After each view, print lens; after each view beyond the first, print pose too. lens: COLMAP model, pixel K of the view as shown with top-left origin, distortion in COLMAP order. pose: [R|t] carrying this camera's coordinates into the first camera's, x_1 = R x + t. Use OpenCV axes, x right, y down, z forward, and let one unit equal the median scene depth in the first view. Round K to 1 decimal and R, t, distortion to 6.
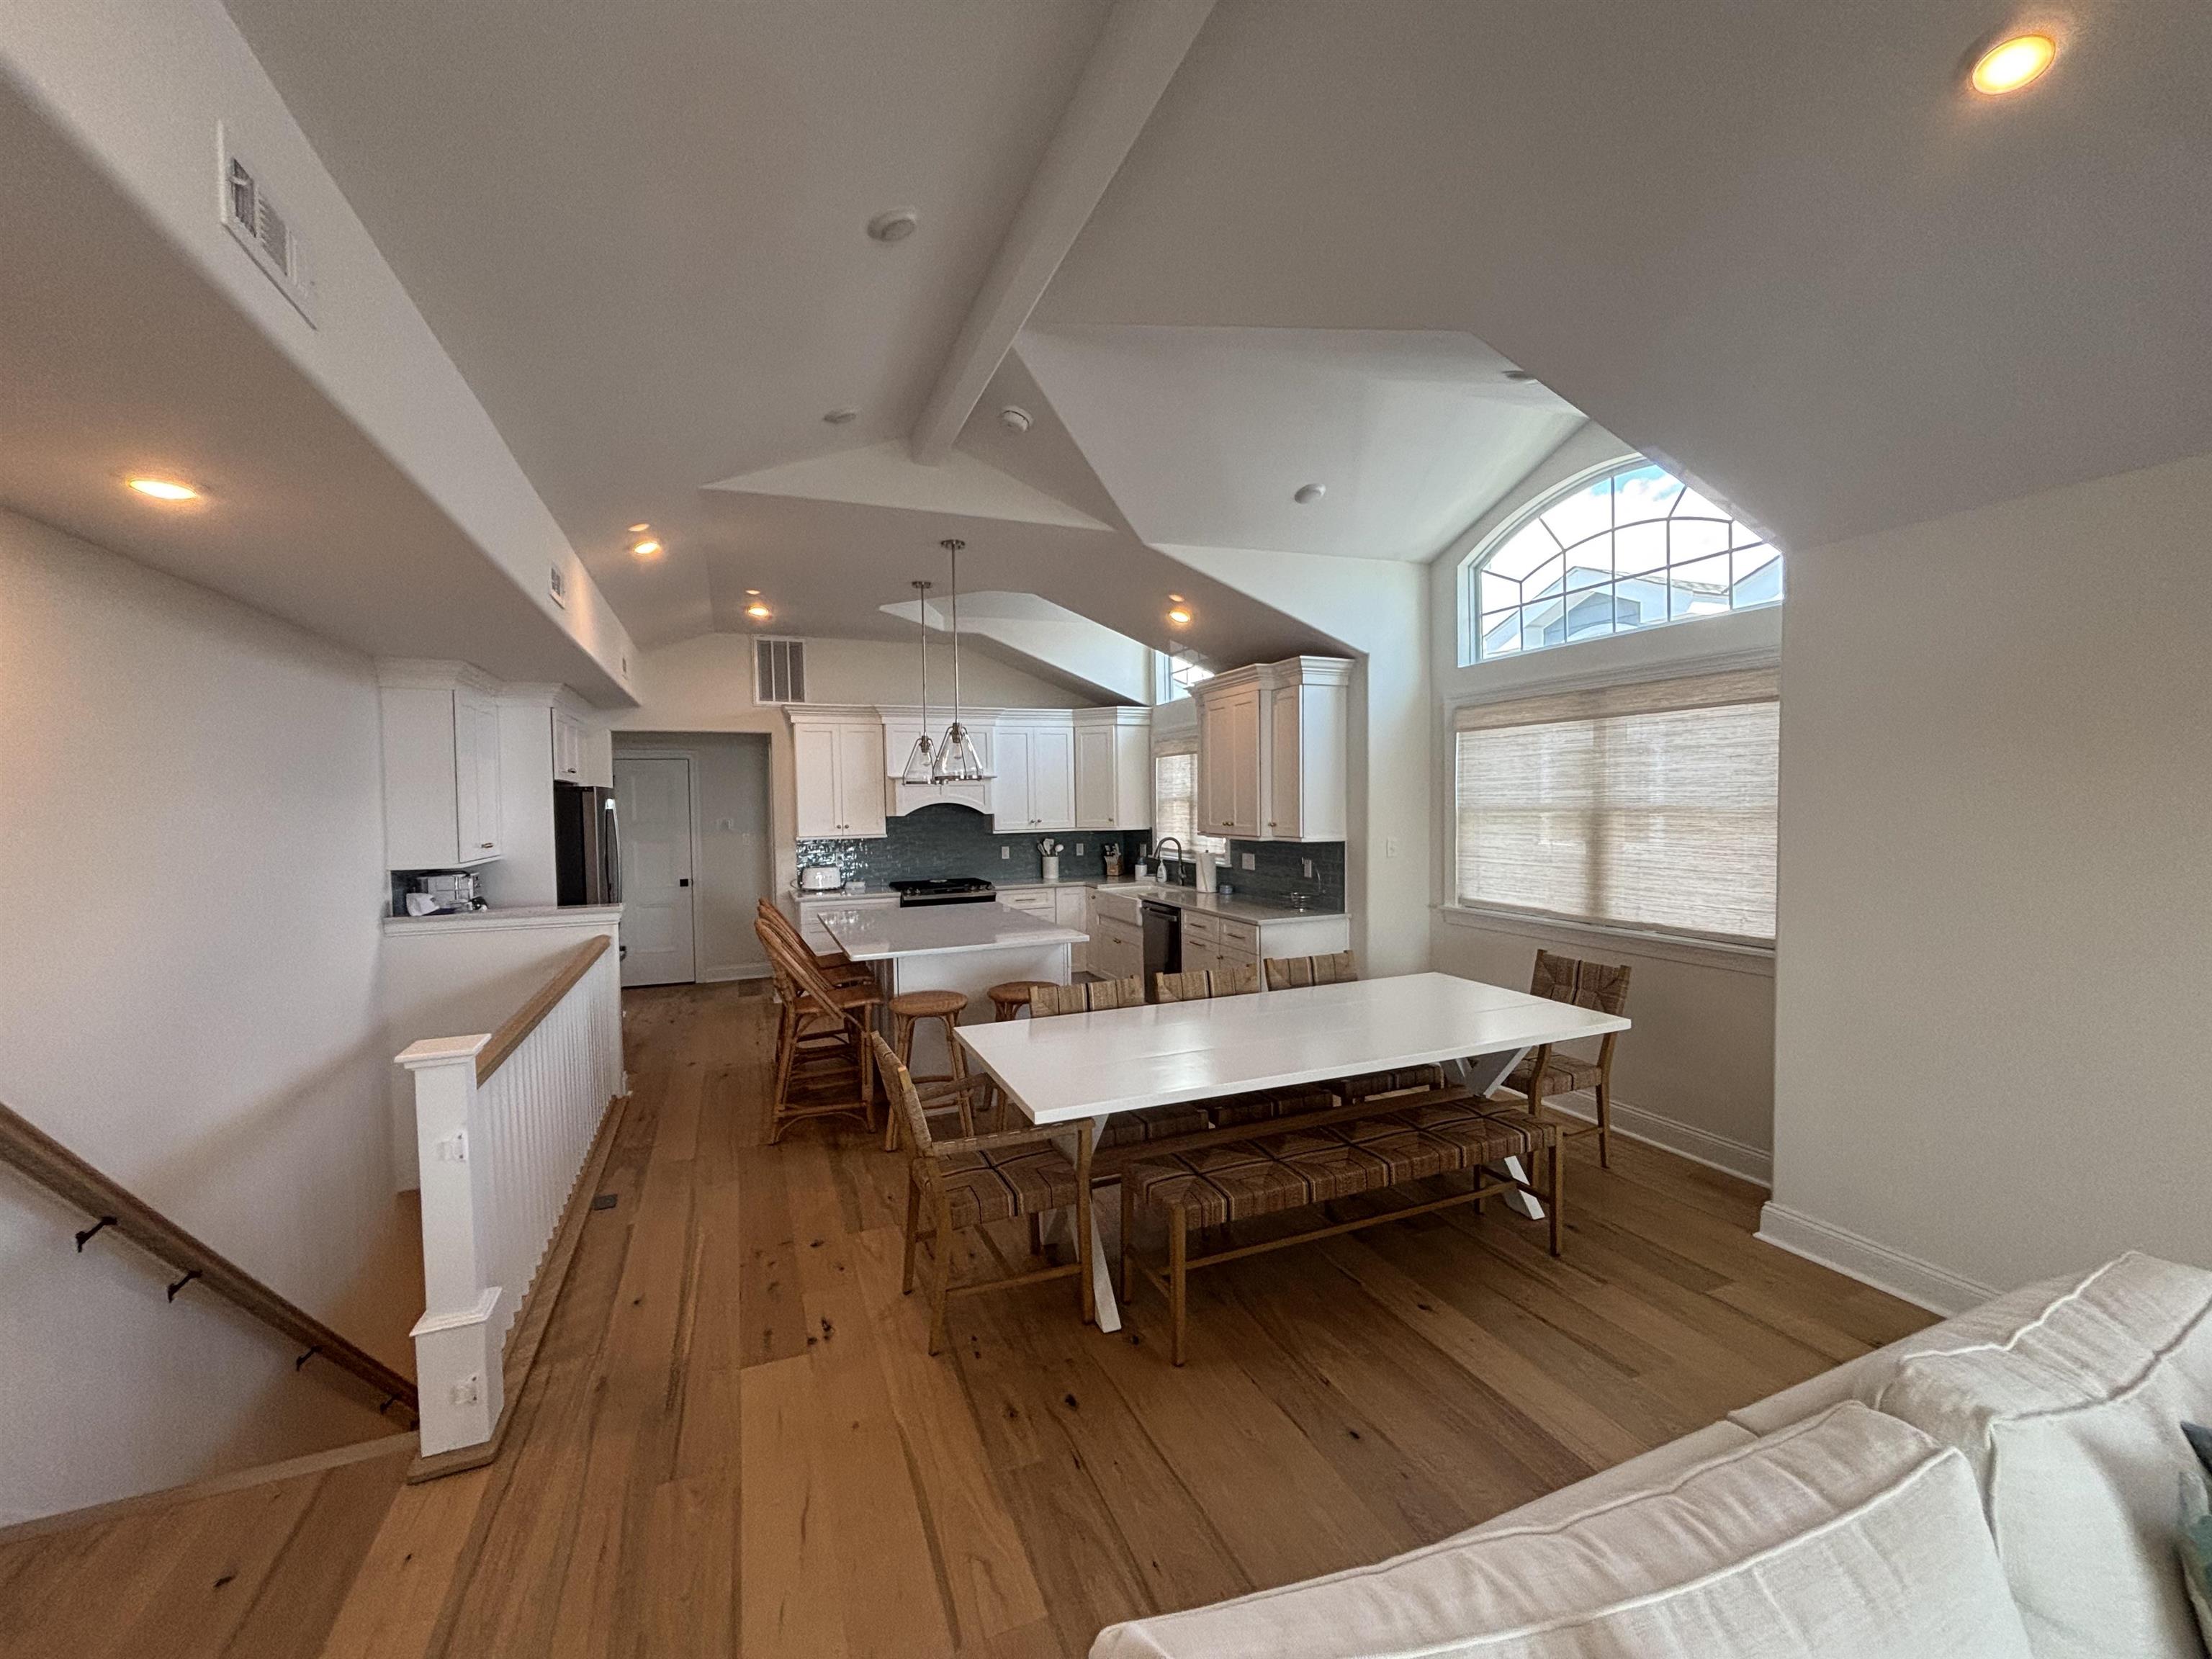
lens RADIAL K [[877.5, 0, 1106.0], [0, 877.5, 829.5], [0, 0, 1]] dist [0.001183, -0.000031]
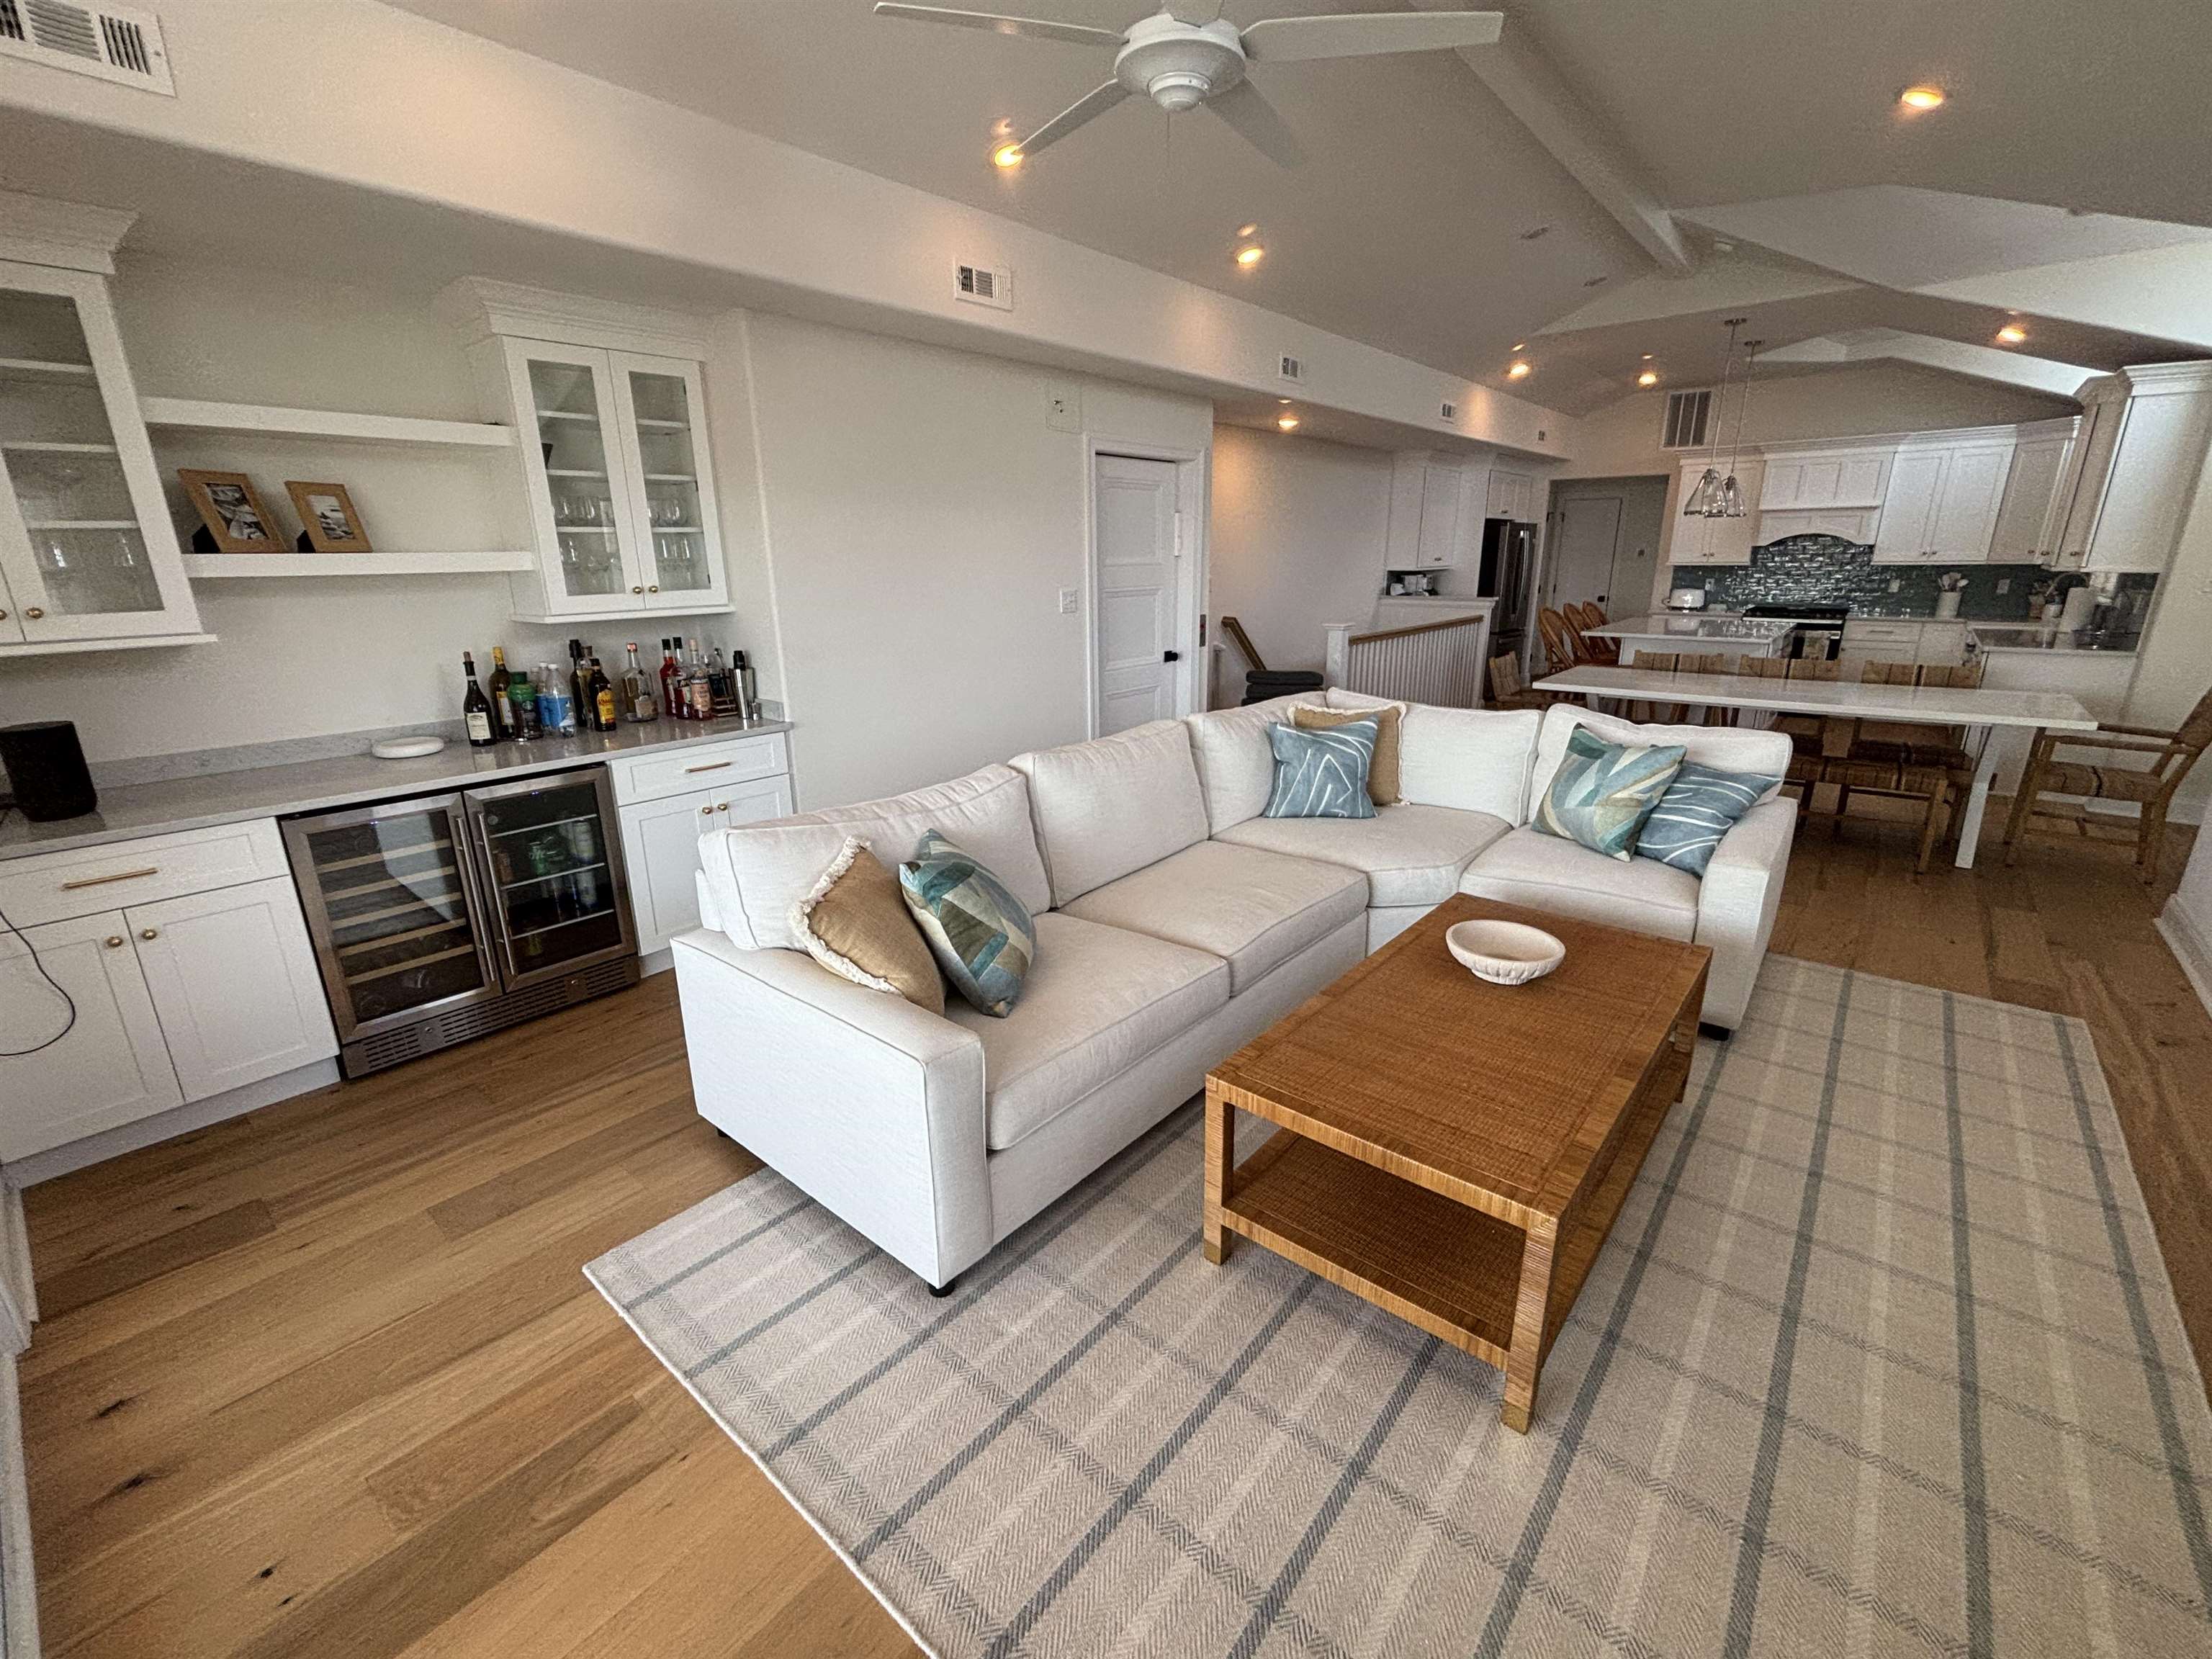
lens RADIAL K [[932.2, 0, 1106.0], [0, 932.2, 829.5], [0, 0, 1]] dist [-0.000537, -0.000086]
pose [[0.451124, 0.264958, -0.852223, 0.533529], [-0.028860, 0.958745, 0.282799, 0.021370], [0.891995, -0.102982, 0.440159, -0.350694]]
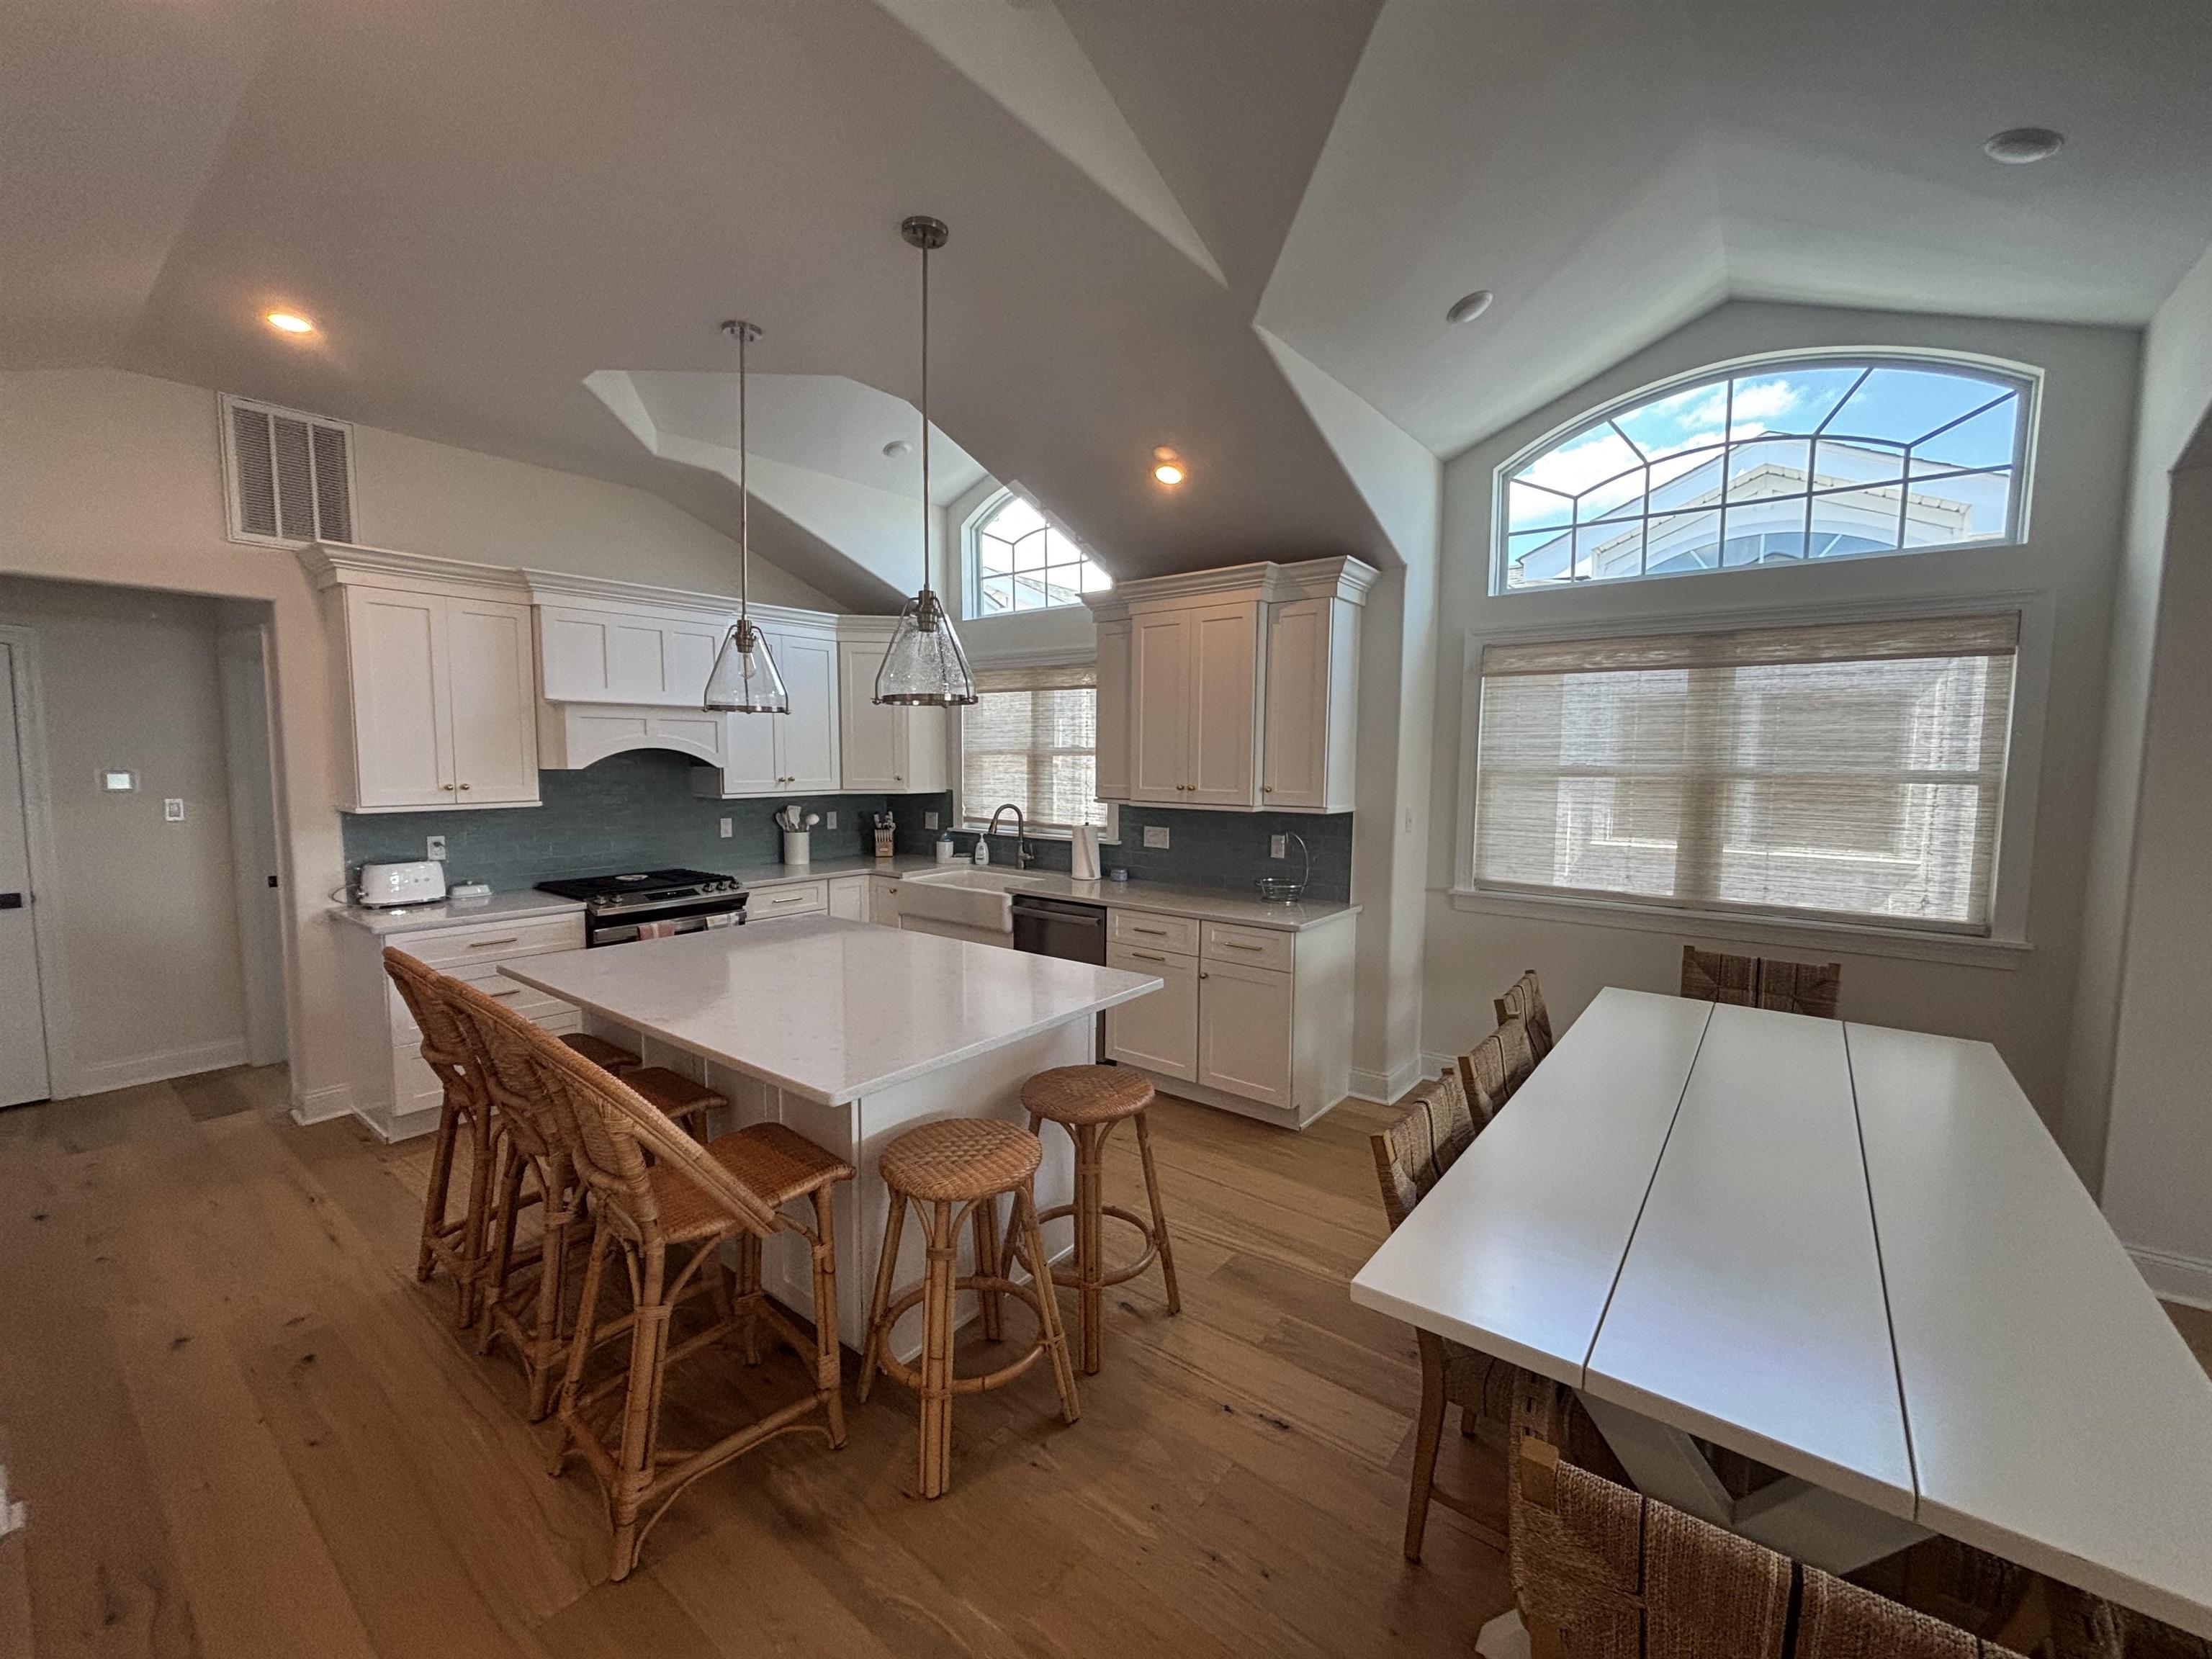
lens RADIAL K [[895.5, 0, 1106.0], [0, 895.5, 829.5], [0, 0, 1]] dist [-0.003852, -0.000443]
pose [[0.869382, -0.019178, 0.493768, -0.230100], [-0.003905, 0.998949, 0.045676, -0.004413], [-0.494125, -0.041638, 0.868393, 0.326535]]
